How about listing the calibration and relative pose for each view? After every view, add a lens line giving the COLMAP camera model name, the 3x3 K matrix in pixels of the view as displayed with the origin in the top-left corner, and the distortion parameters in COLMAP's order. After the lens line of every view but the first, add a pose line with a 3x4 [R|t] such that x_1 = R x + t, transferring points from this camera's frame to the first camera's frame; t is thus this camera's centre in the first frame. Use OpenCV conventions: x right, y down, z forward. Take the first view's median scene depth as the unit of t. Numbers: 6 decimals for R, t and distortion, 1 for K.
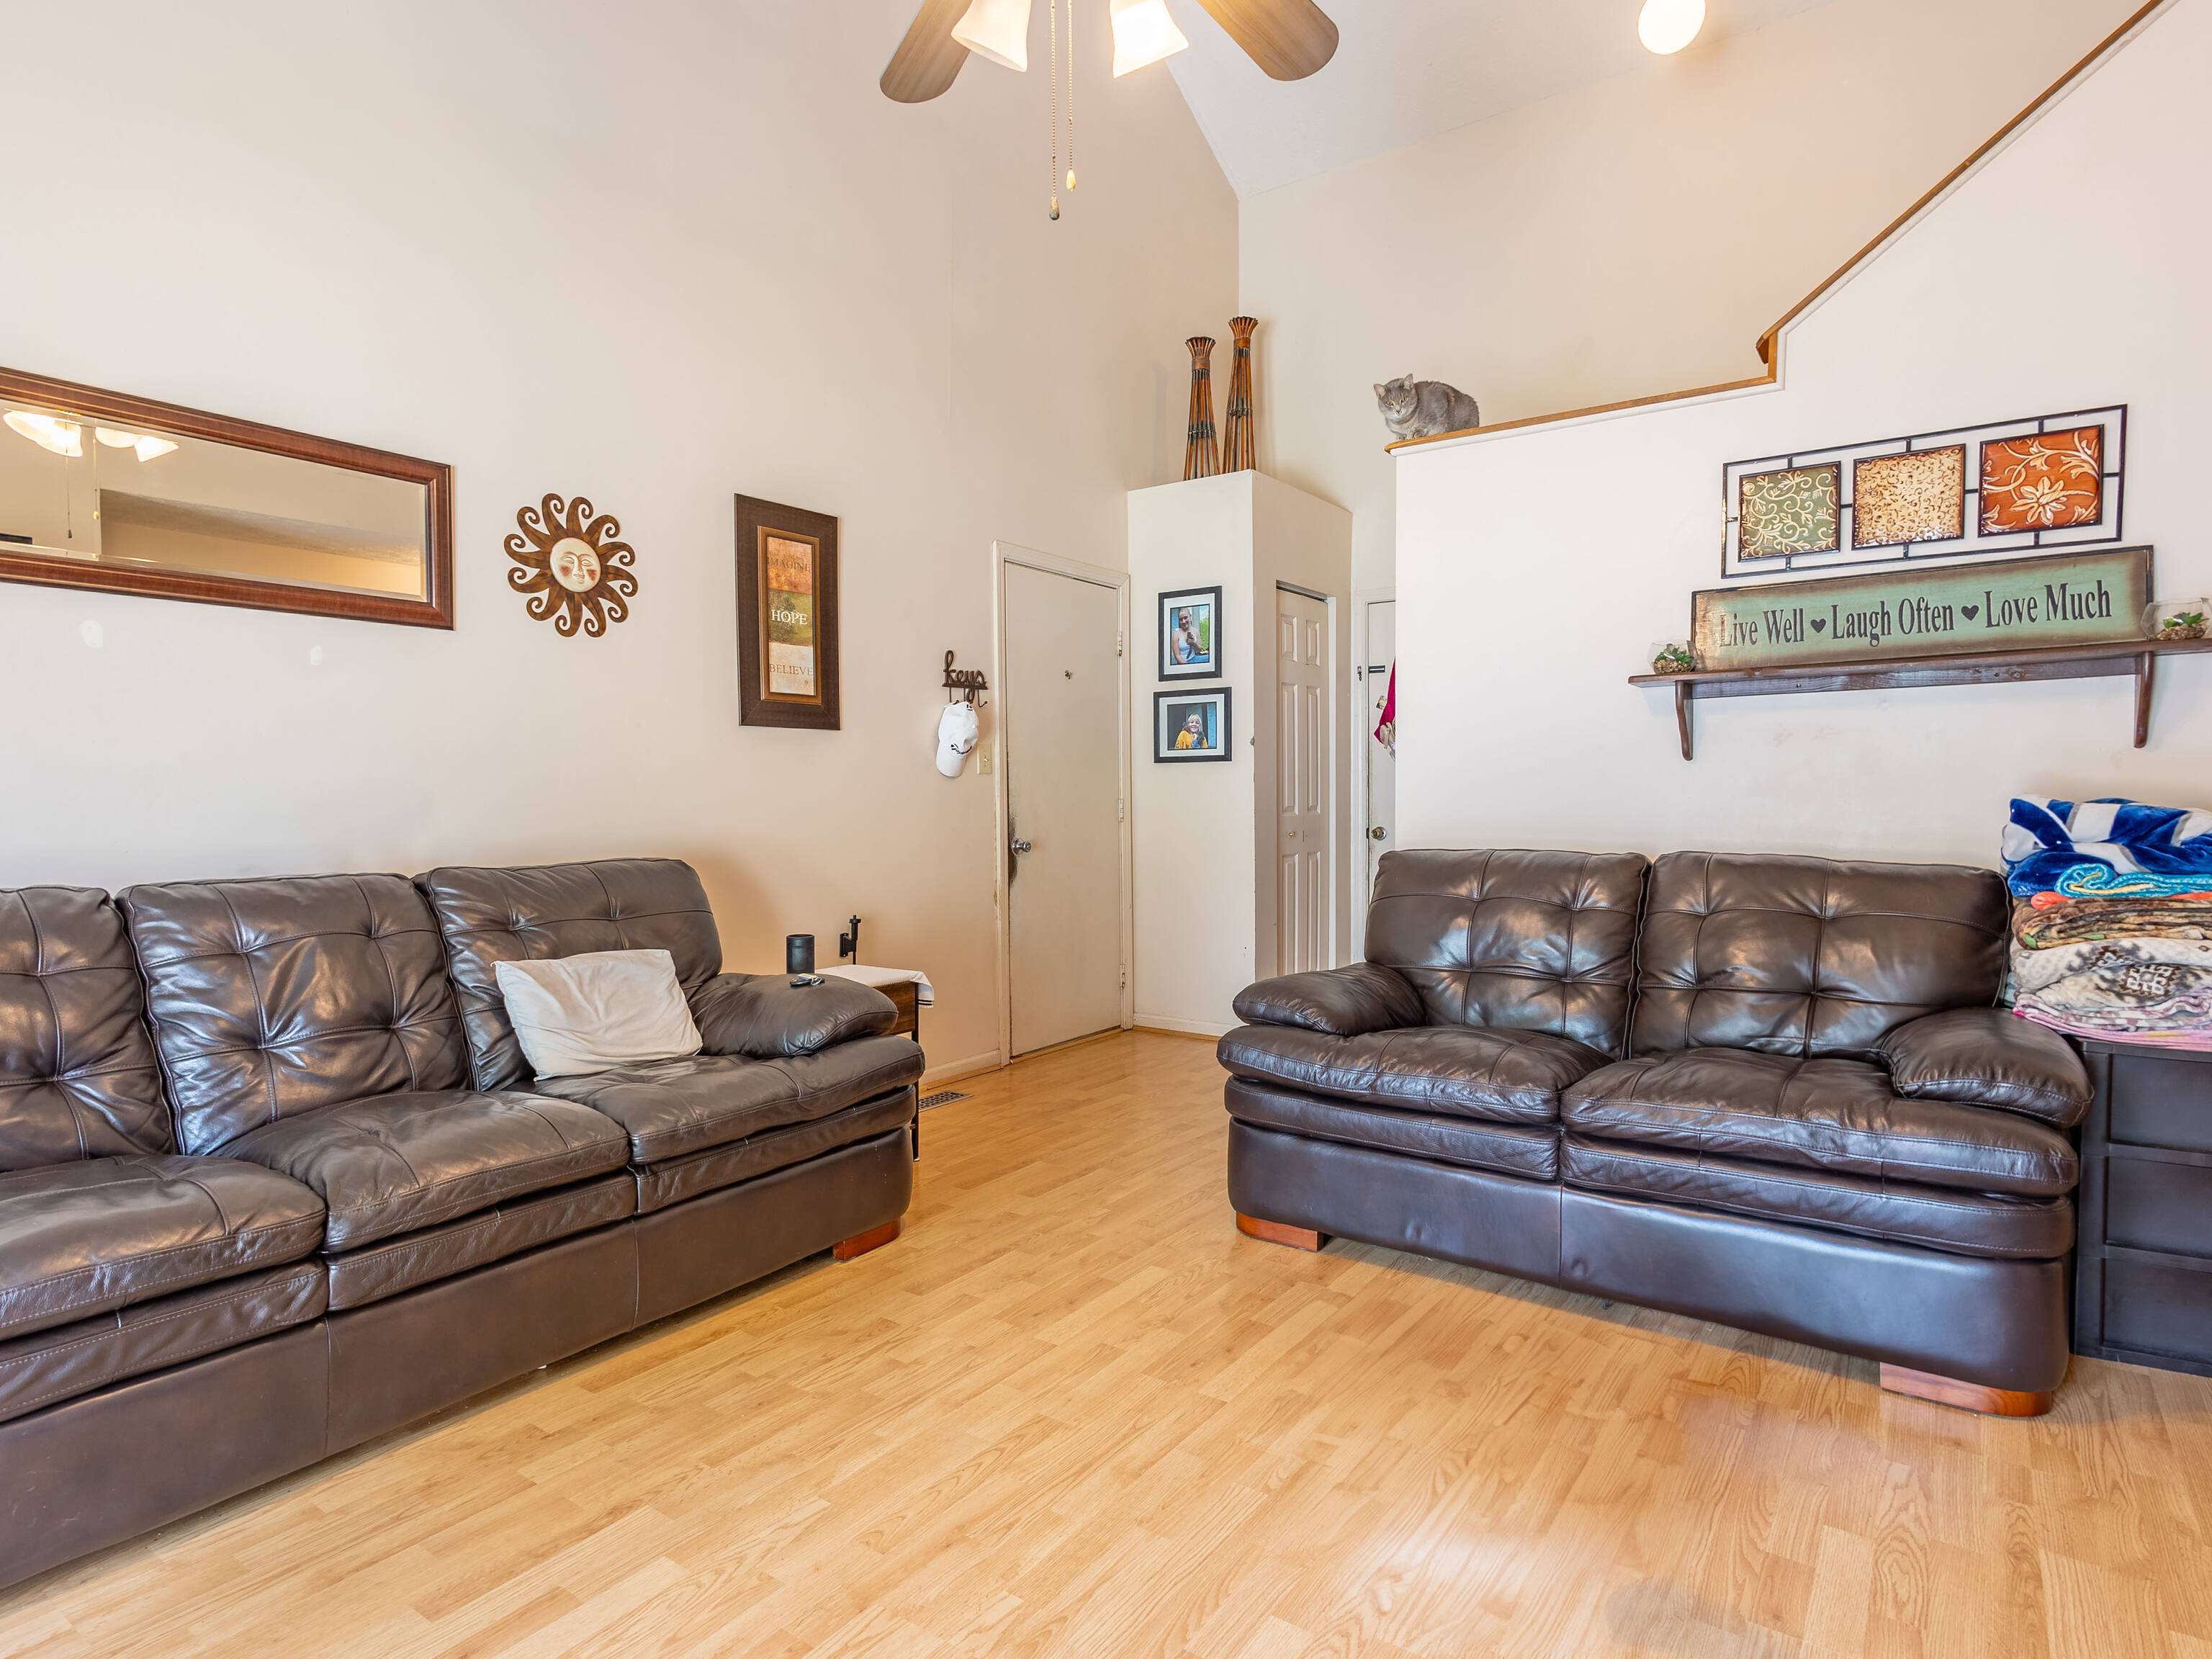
lens RADIAL K [[1212.5, 0, 1115.5], [0, 1212.5, 830.9], [0, 0, 1]] dist [0.007000, 0.000635]
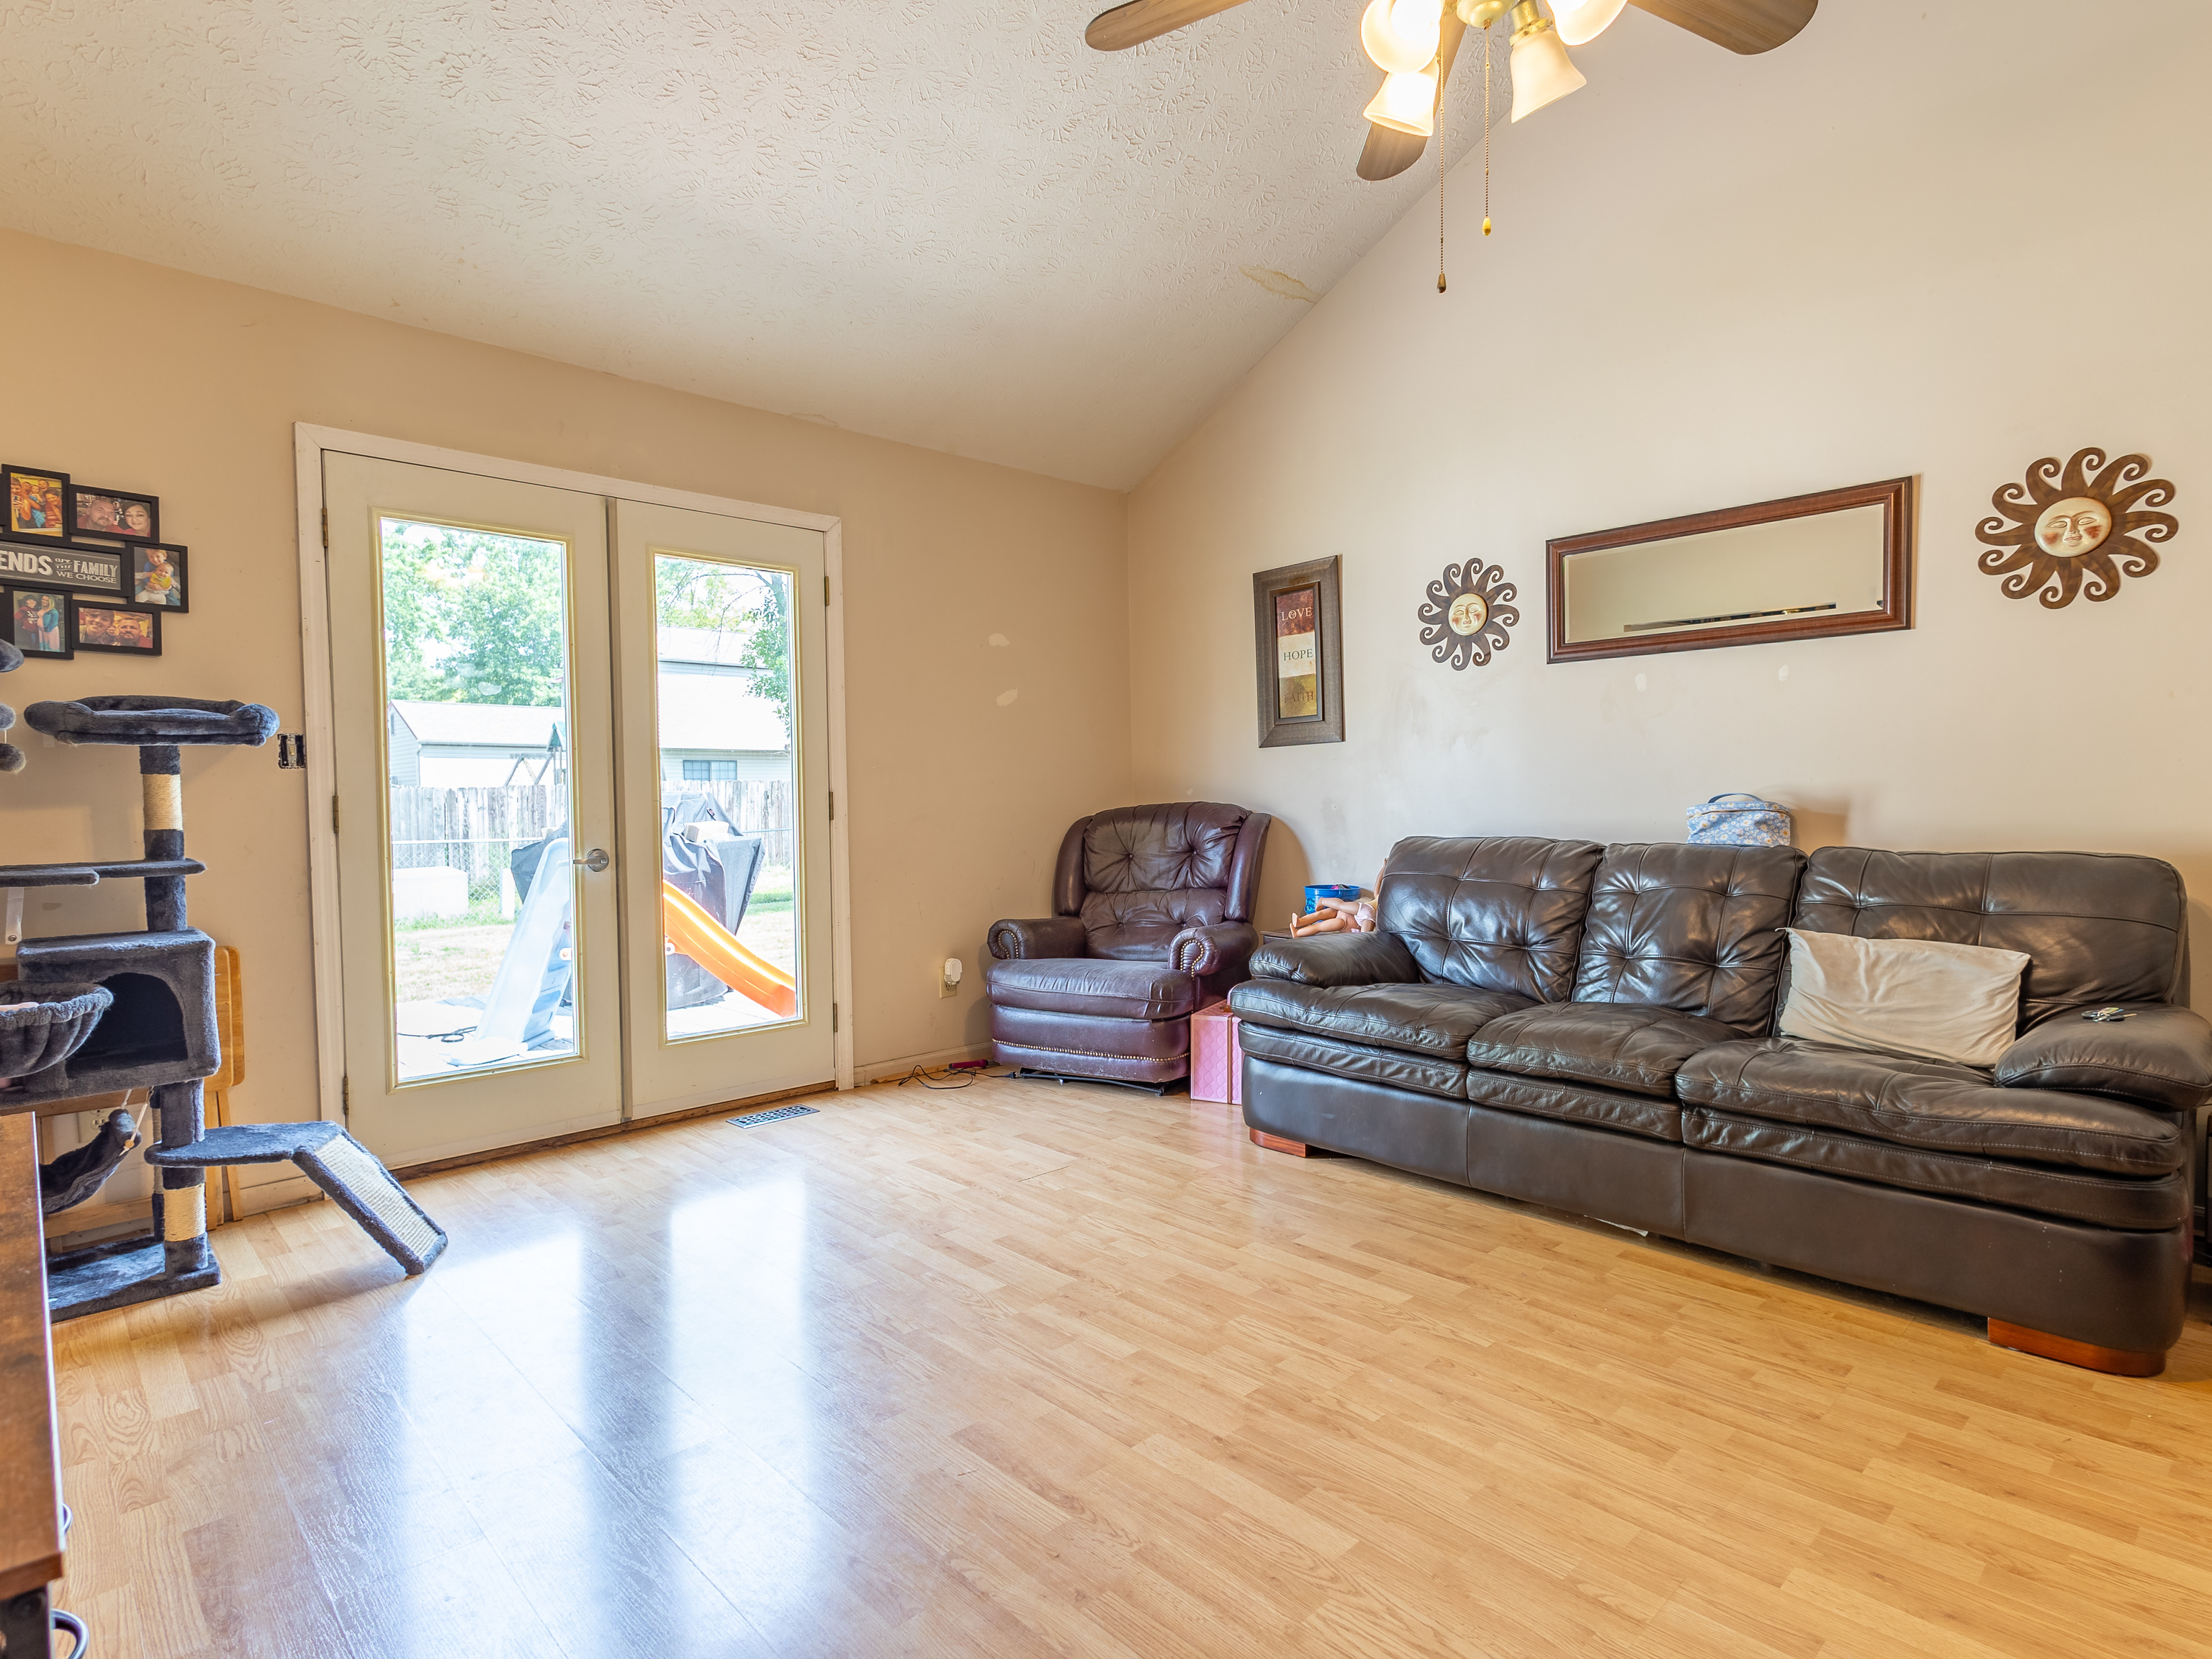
lens RADIAL K [[1212.5, 0, 1110.6], [0, 1212.5, 834.1], [0, 0, 1]] dist [0.007000, 0.000635]
pose [[-0.220703, 0.038501, -0.974581, 0.805735], [-0.014623, 0.998978, 0.042776, -0.023688], [0.975231, 0.023692, -0.219915, 0.664088]]
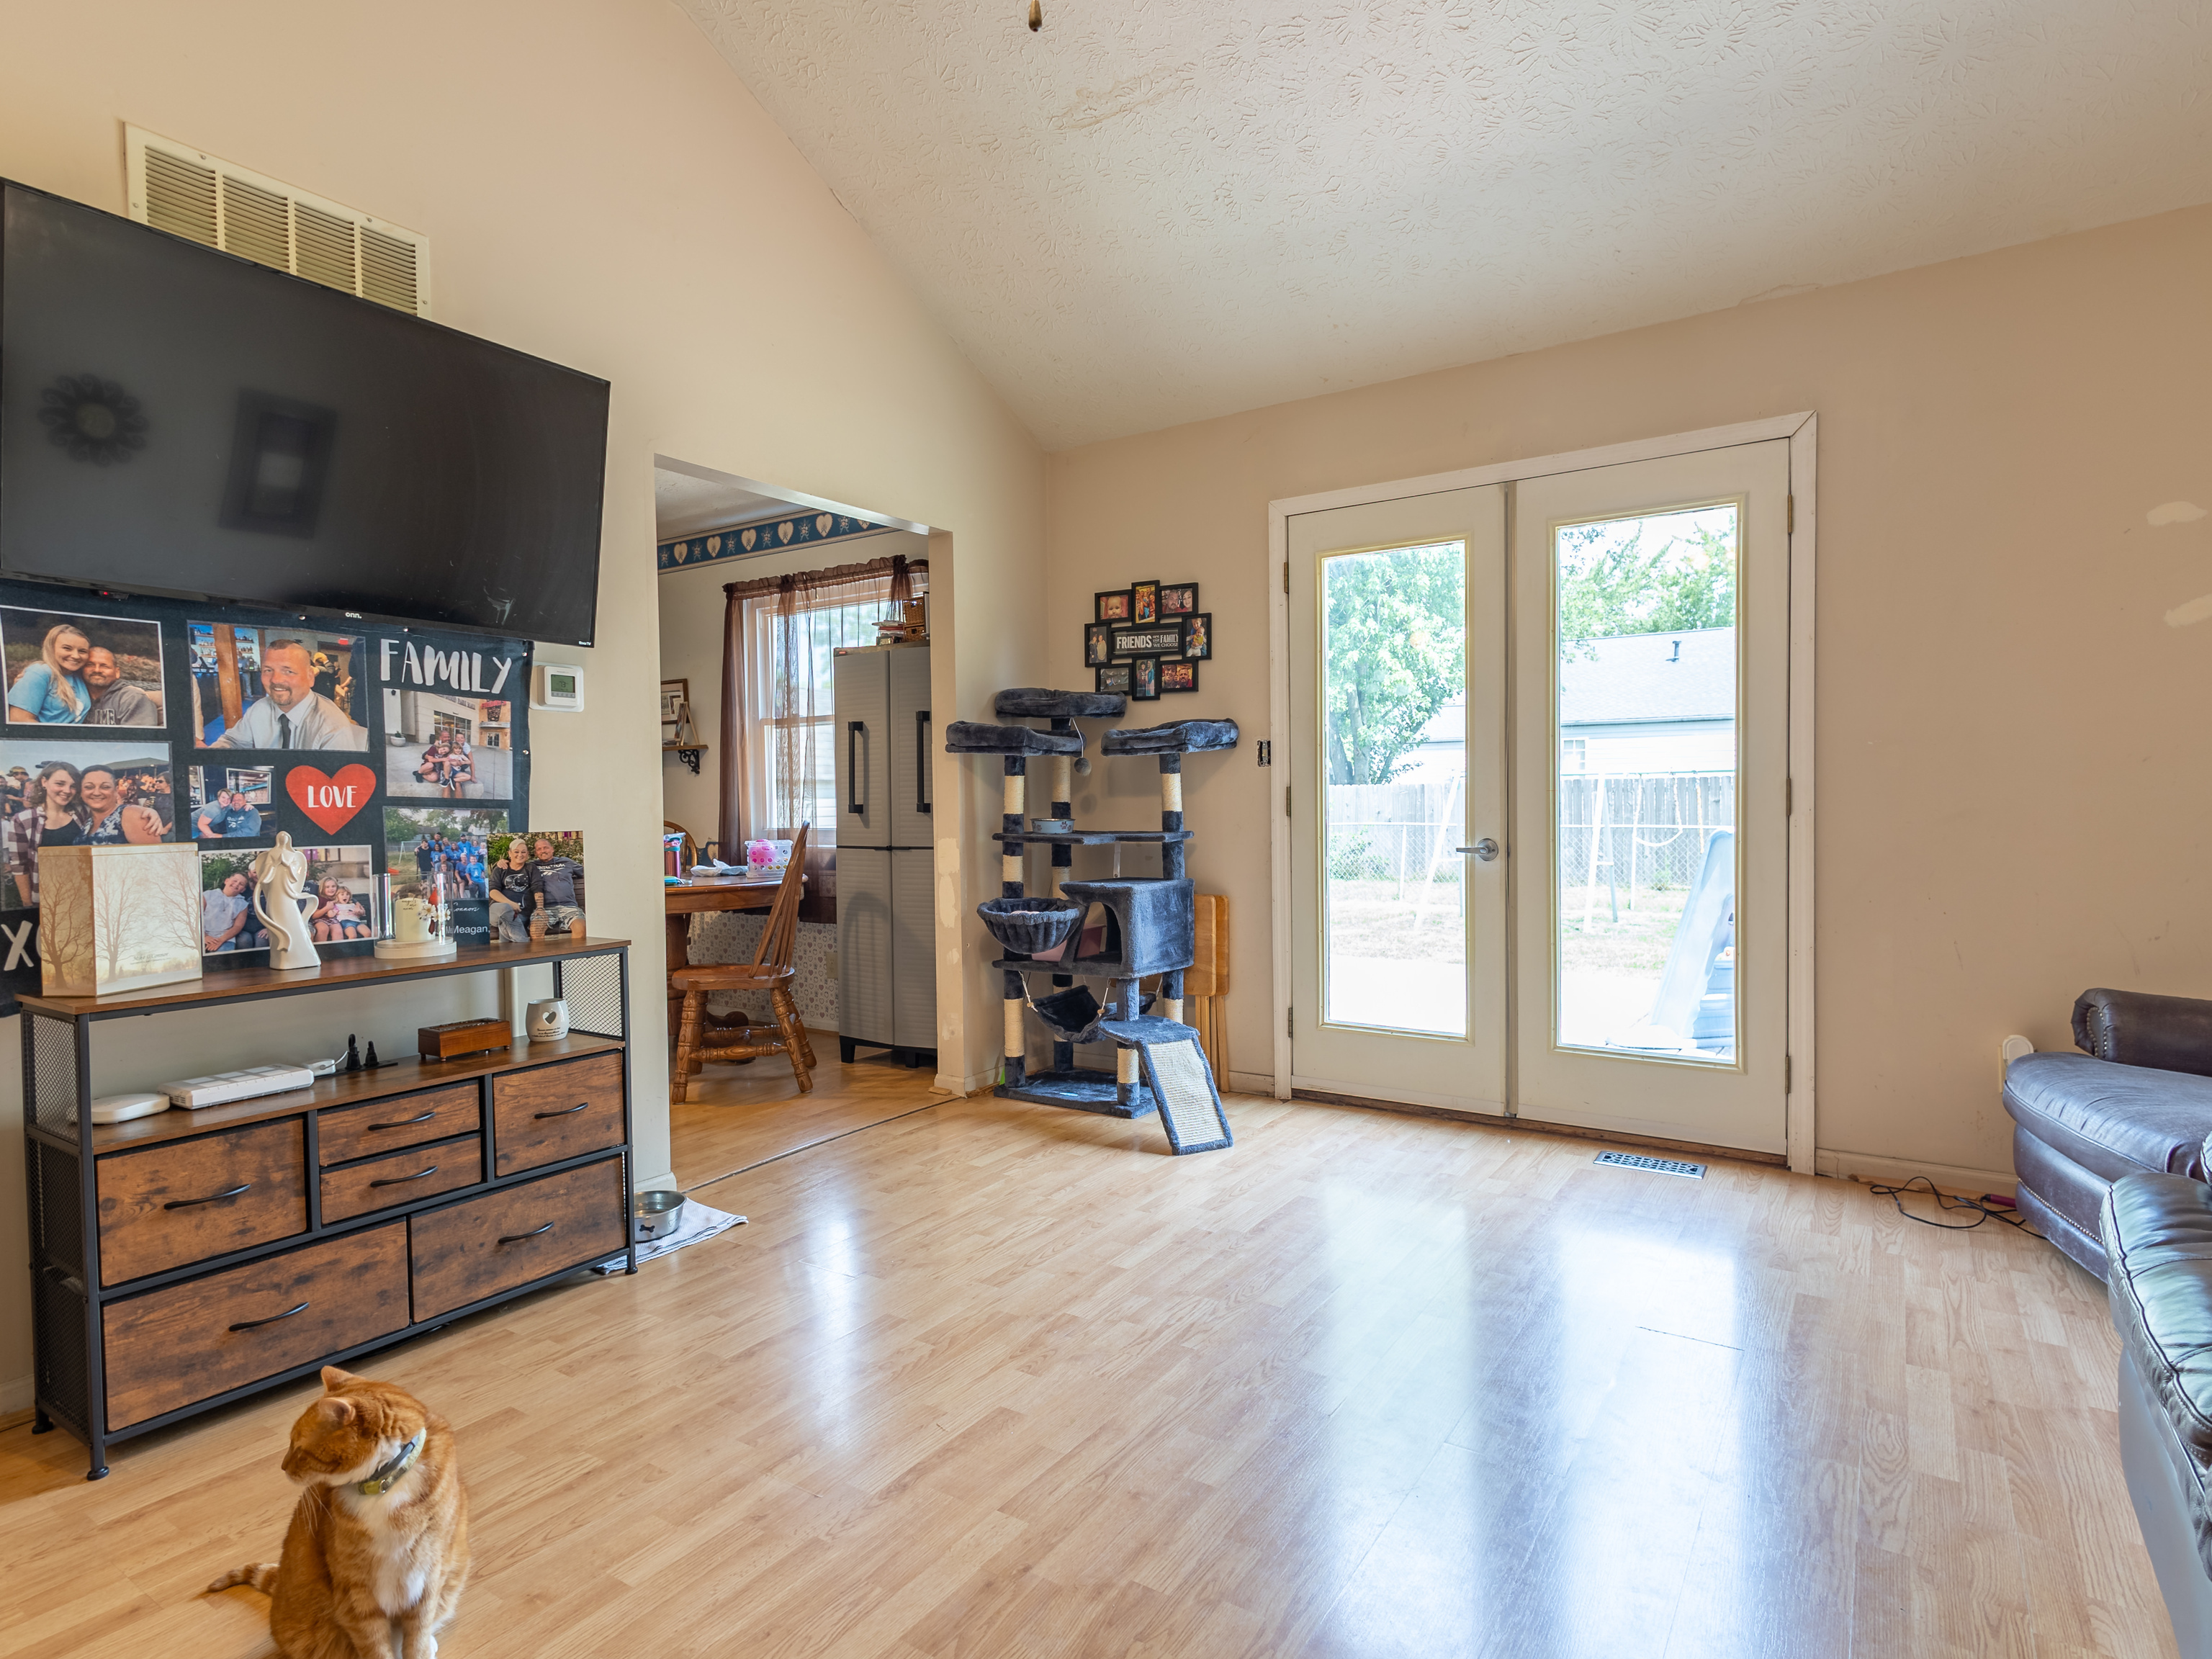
lens RADIAL K [[1212.5, 0, 1102.4], [0, 1212.5, 832.3], [0, 0, 1]] dist [0.007000, 0.000635]
pose [[-0.999244, 0.016933, 0.035002, -0.097736], [0.018936, 0.998153, 0.057721, -0.035604], [-0.033960, 0.058340, -0.997719, 1.241411]]
